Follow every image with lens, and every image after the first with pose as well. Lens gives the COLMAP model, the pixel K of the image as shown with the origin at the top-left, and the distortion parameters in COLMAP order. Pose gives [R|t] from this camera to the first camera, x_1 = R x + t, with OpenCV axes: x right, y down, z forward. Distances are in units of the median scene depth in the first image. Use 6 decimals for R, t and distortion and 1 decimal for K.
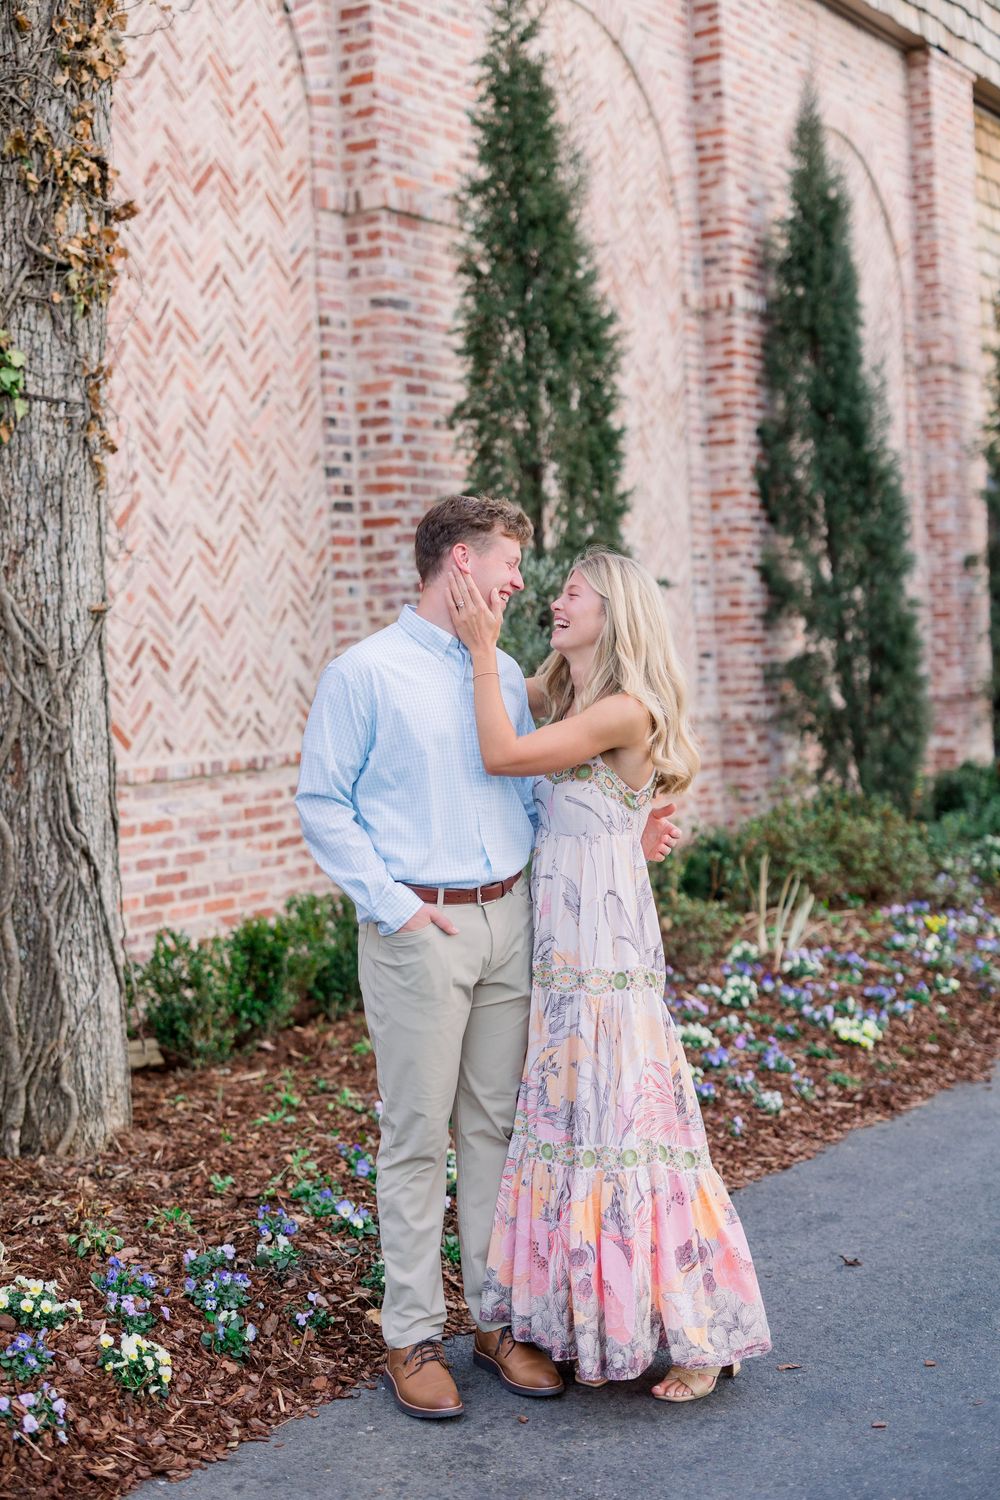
lens RADIAL K [[2253.8, 0, 433.8], [0, 2253.8, 747.9], [0, 0, 1]] dist [0.004408, 0.125996]
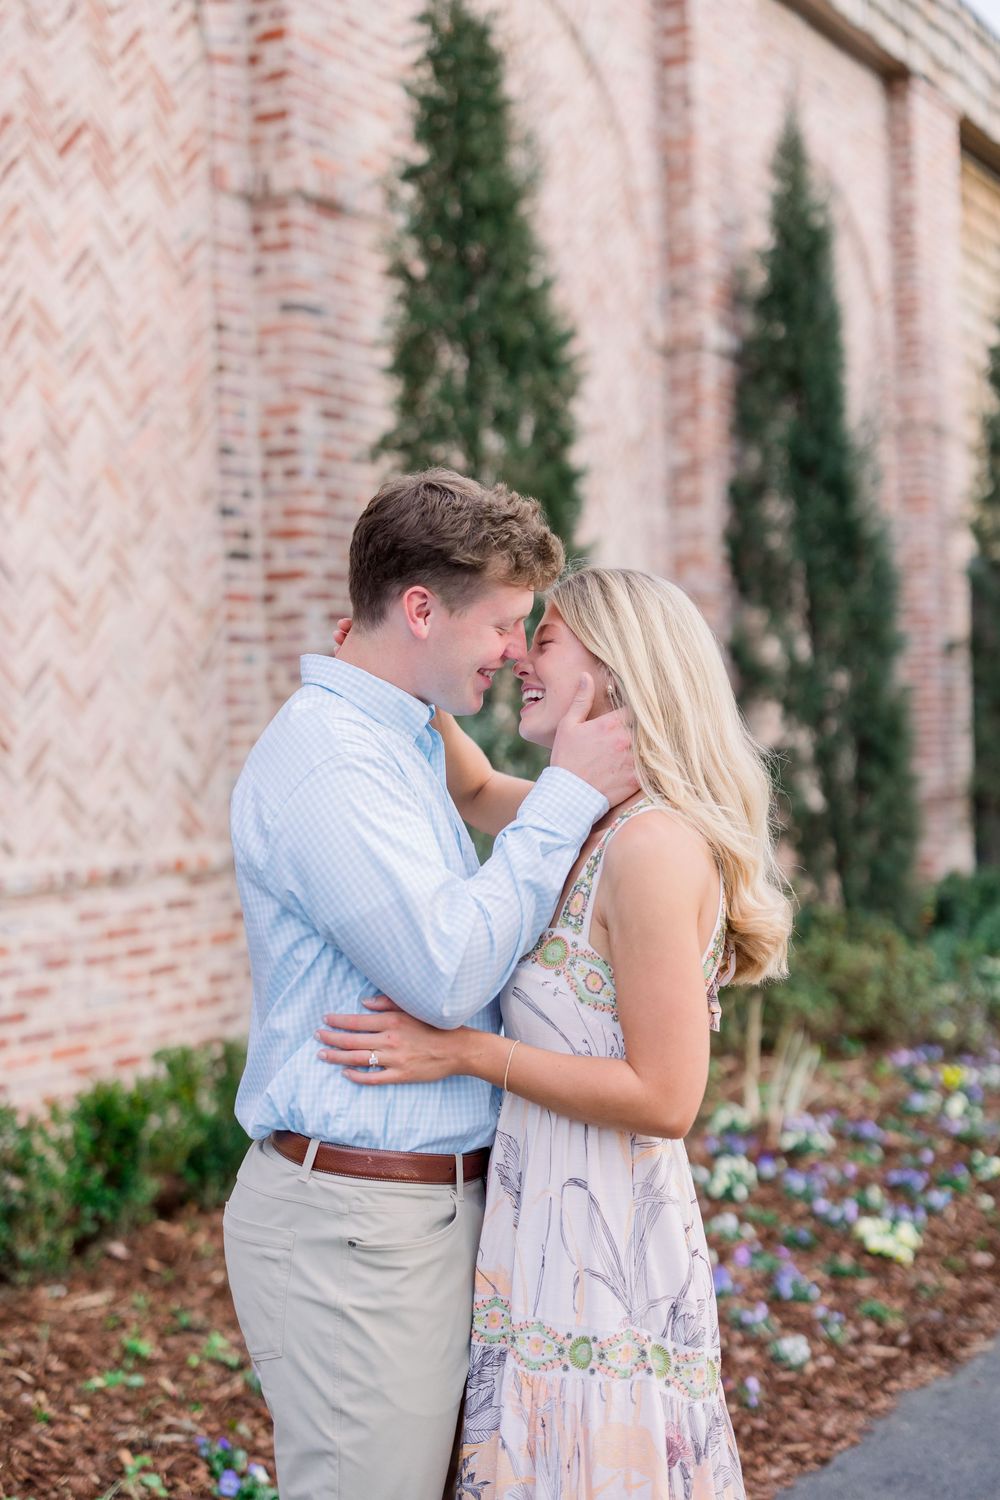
lens RADIAL K [[2253.8, 0, 433.8], [0, 2253.8, 747.9], [0, 0, 1]] dist [0.004408, 0.125996]
pose [[0.999177, 0.017700, 0.036501, 0.001054], [-0.016296, 0.999130, -0.038390, -0.007722], [-0.037149, 0.037764, 0.998596, 0.191045]]
